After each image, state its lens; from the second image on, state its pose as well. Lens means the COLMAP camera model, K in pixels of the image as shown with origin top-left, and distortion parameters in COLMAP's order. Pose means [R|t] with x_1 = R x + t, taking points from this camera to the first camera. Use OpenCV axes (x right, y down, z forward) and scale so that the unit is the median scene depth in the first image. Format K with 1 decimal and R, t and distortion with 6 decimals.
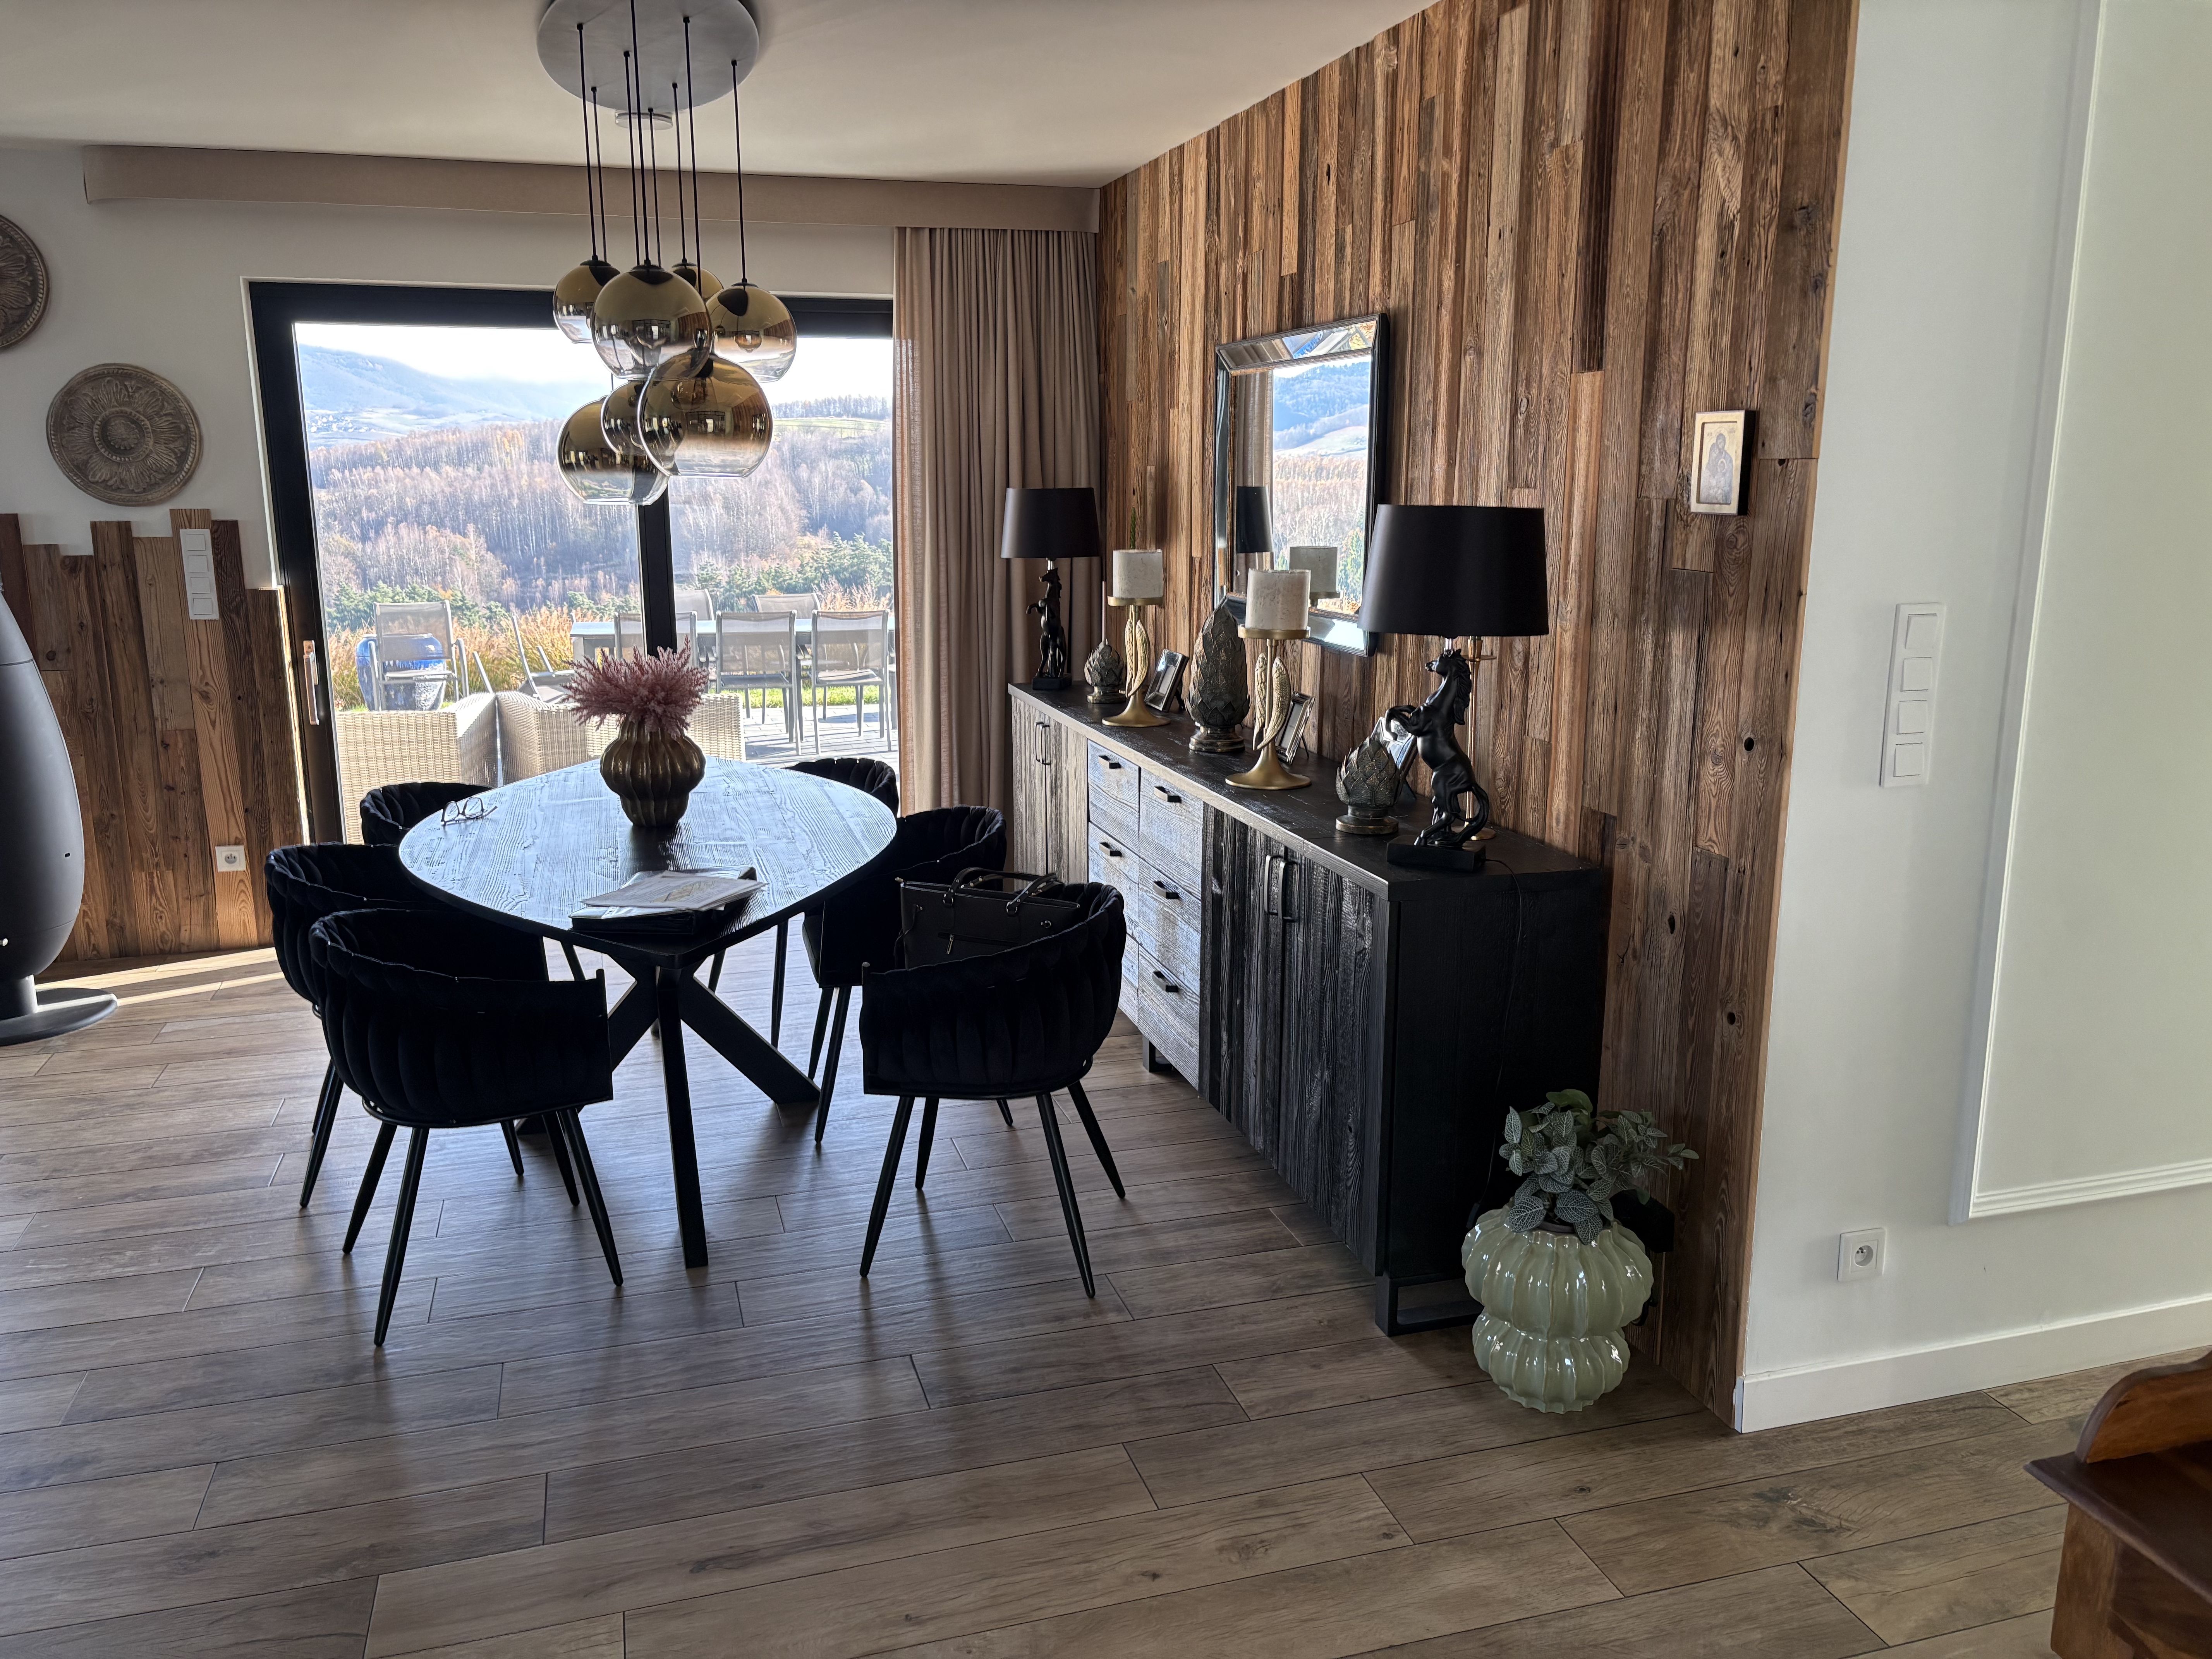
lens RADIAL K [[1691.5, 0, 1096.2], [0, 1691.5, 827.4], [0, 0, 1]] dist [0.057390, -0.055955]
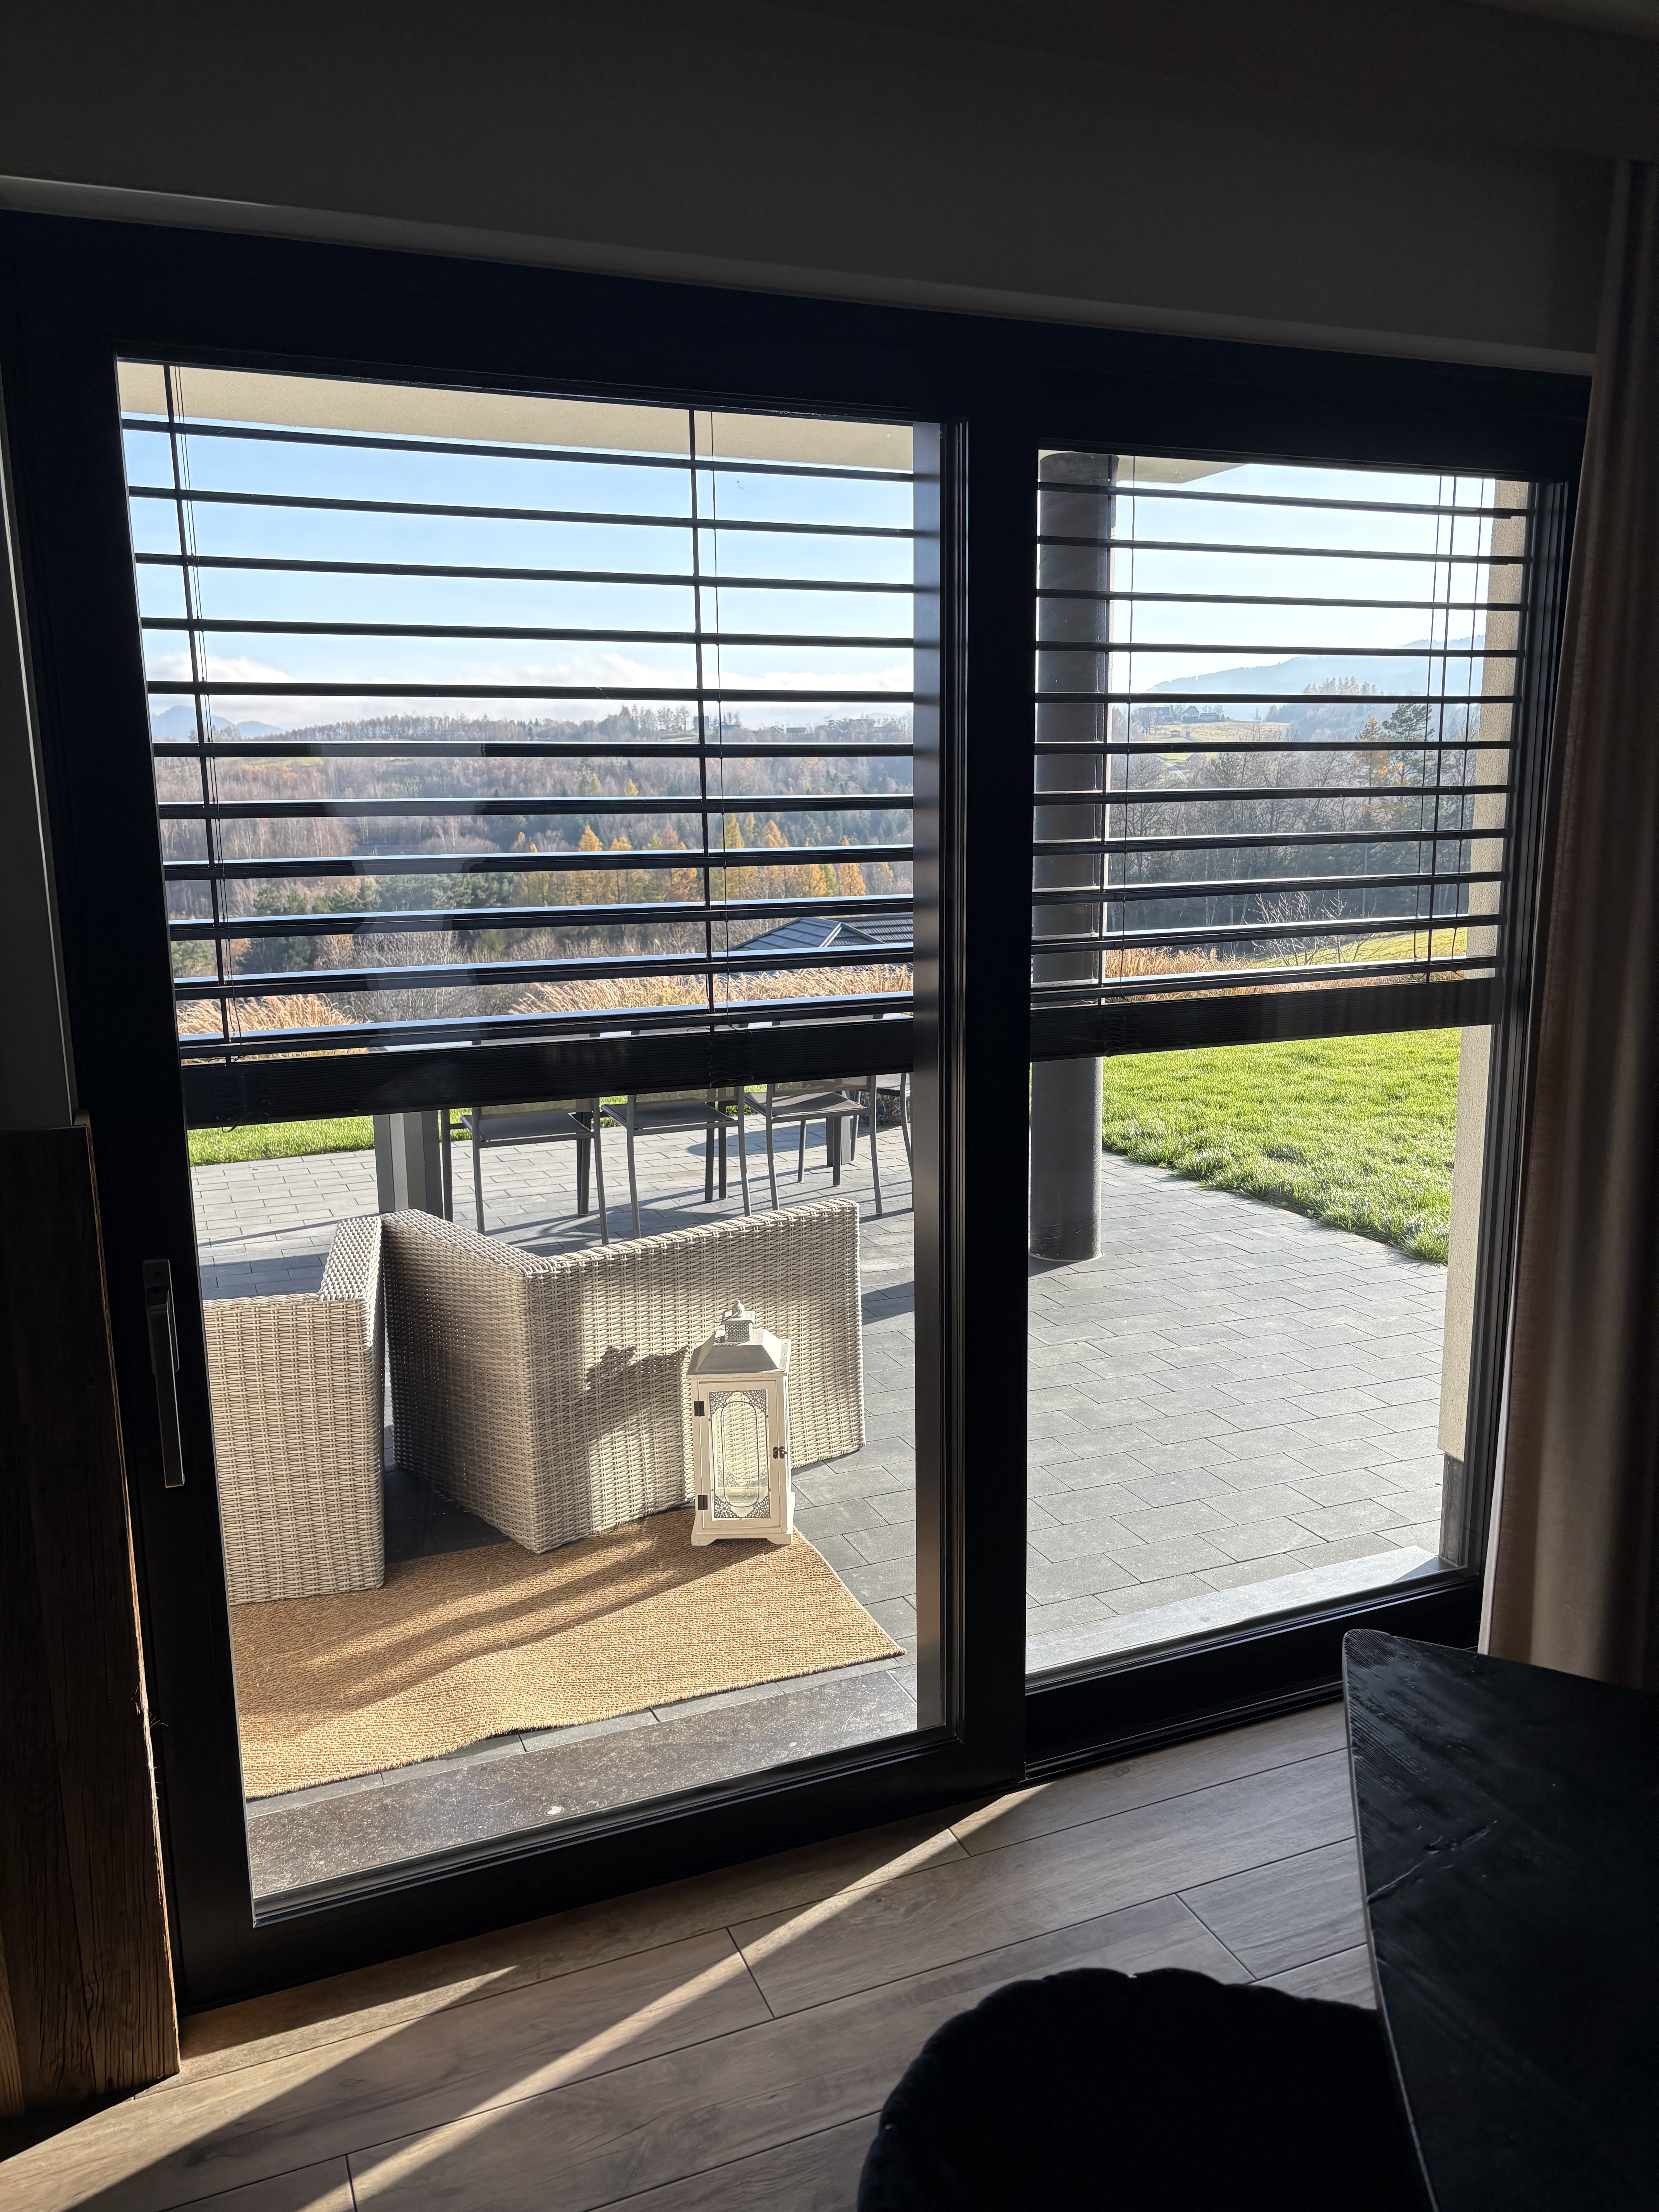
lens RADIAL K [[1691.5, 0, 854.0], [0, 1691.5, 1120.2], [0, 0, 1]] dist [0.057390, -0.055955]
pose [[0.992524, -0.034202, 0.117155, -0.367990], [0.035926, 0.999275, -0.012632, -0.126252], [-0.116638, 0.016746, 0.993033, 0.626642]]
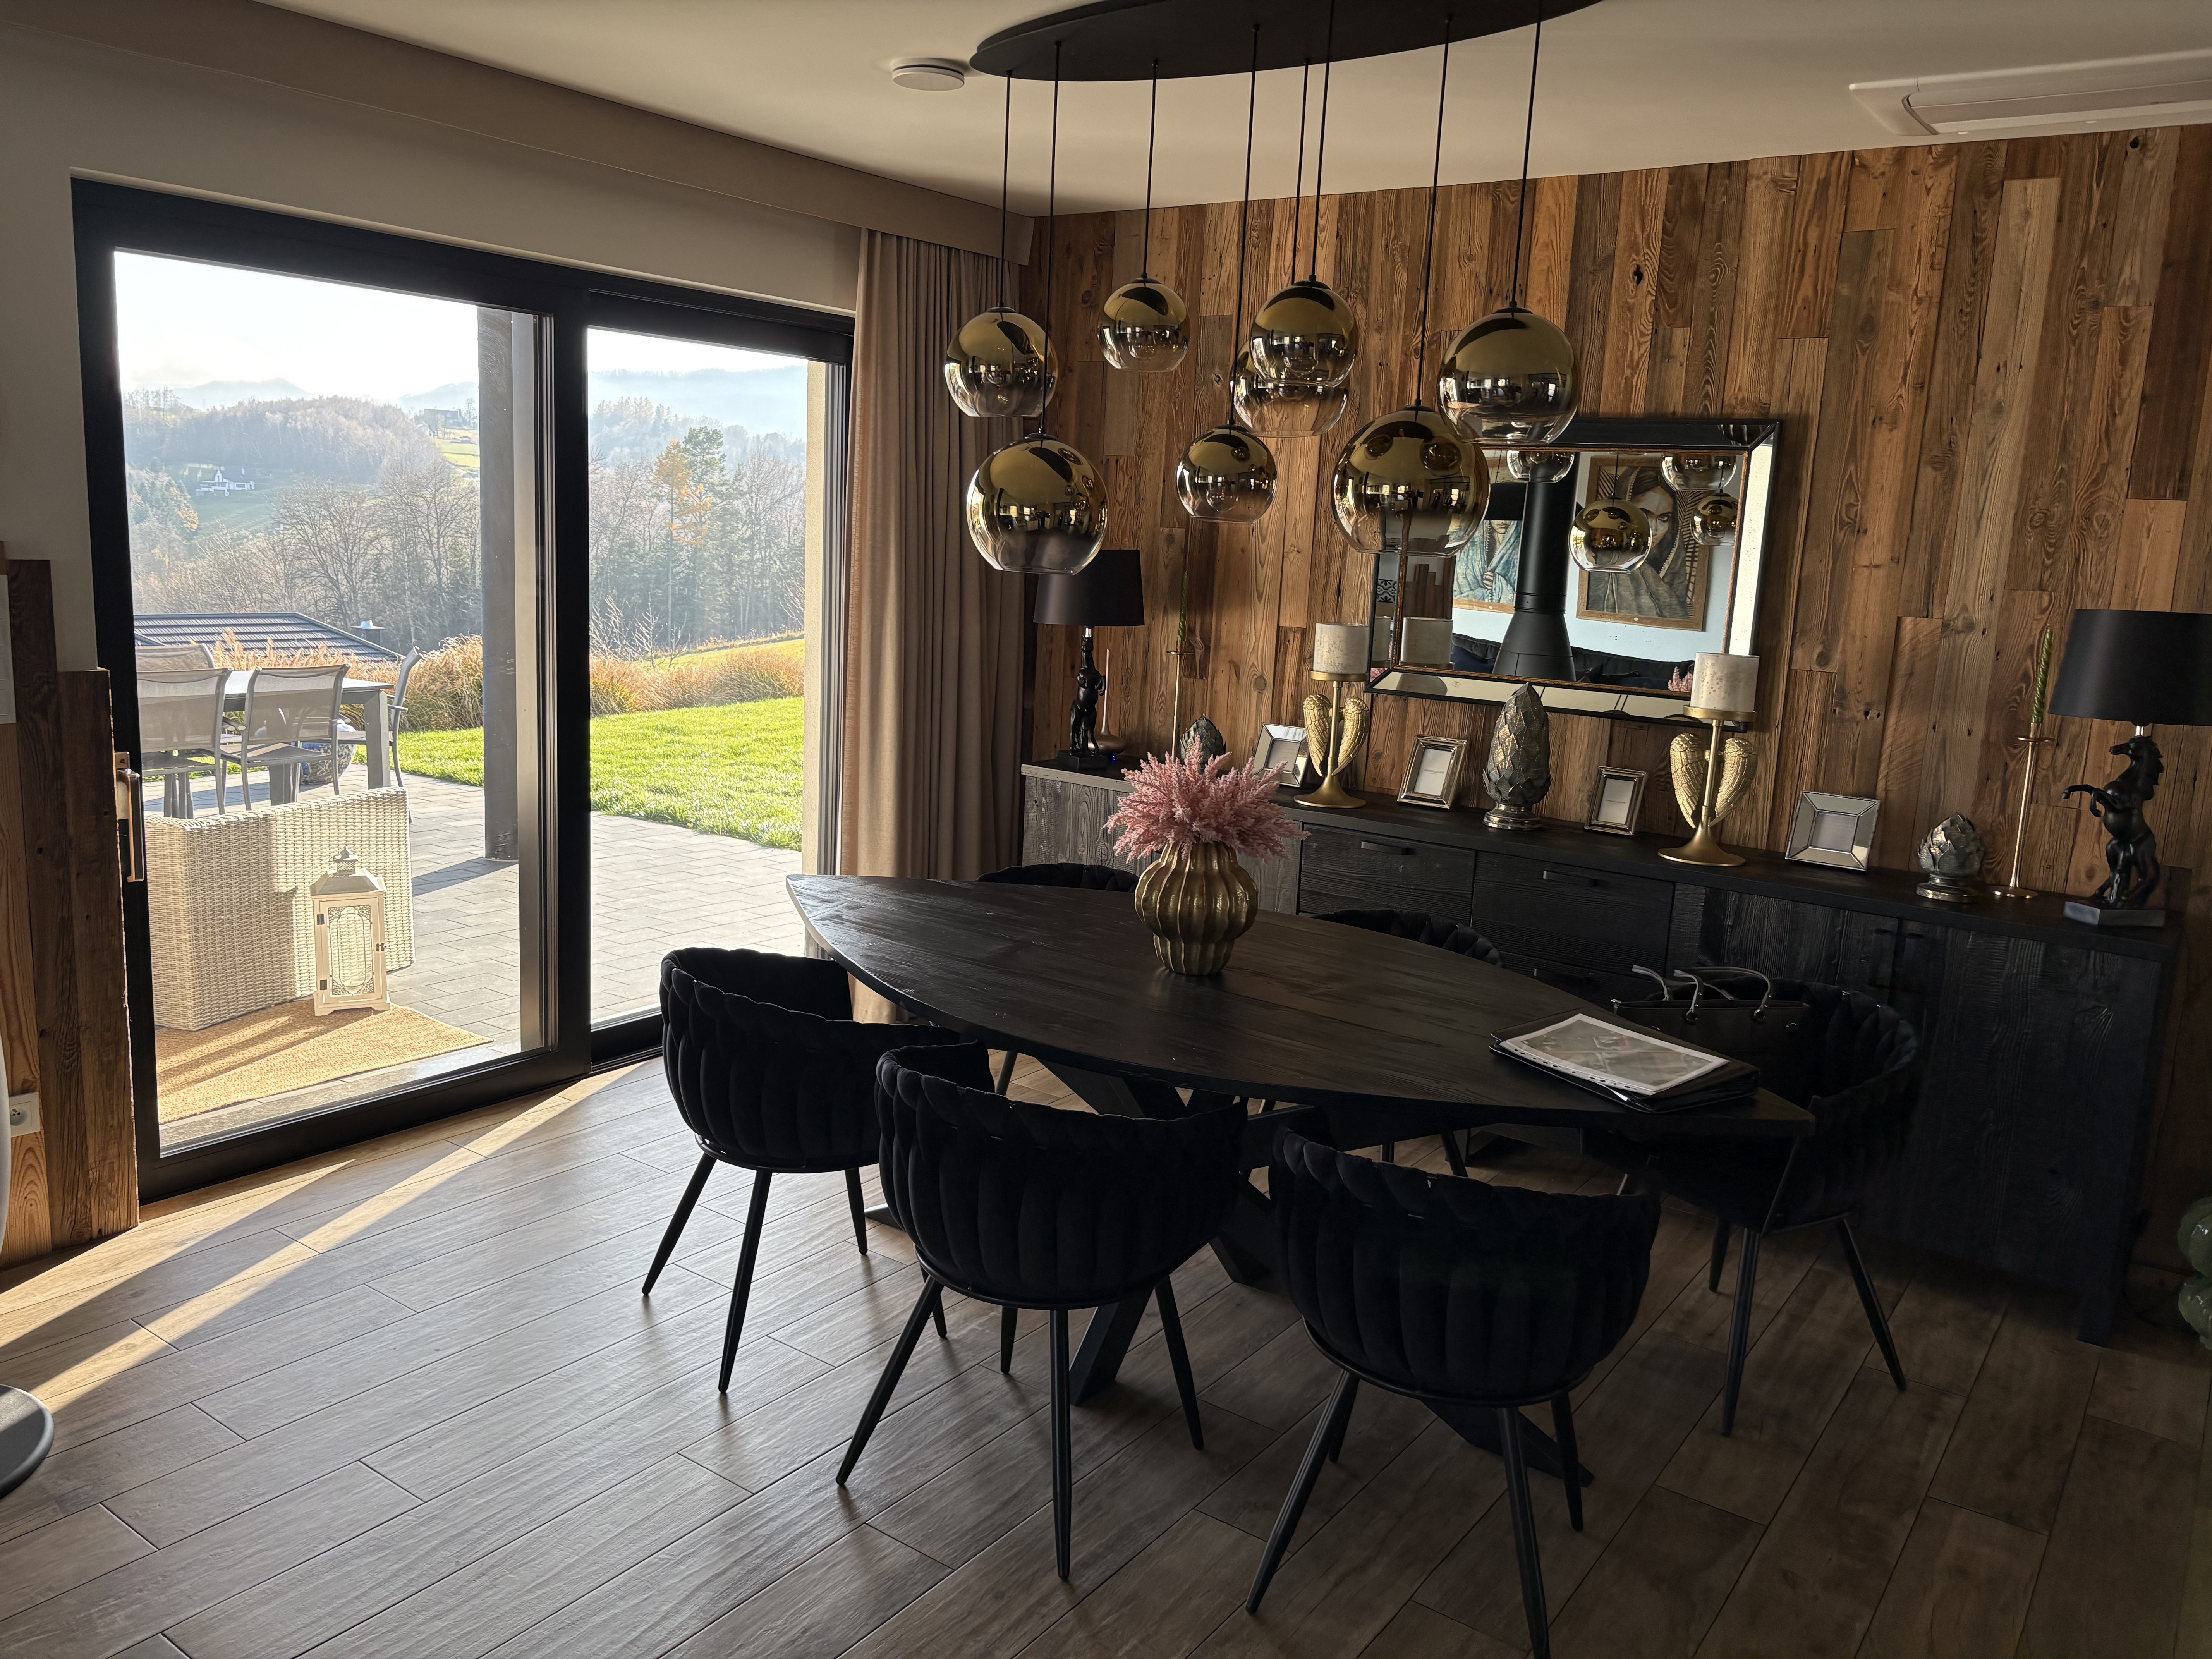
lens RADIAL K [[1691.5, 0, 1116.1], [0, 1691.5, 818.9], [0, 0, 1]] dist [0.057390, -0.055955]
pose [[0.785002, -0.067519, 0.615803, -0.570583], [0.079097, 0.996831, 0.008467, -0.061431], [-0.614423, 0.042062, 0.787855, 0.280555]]
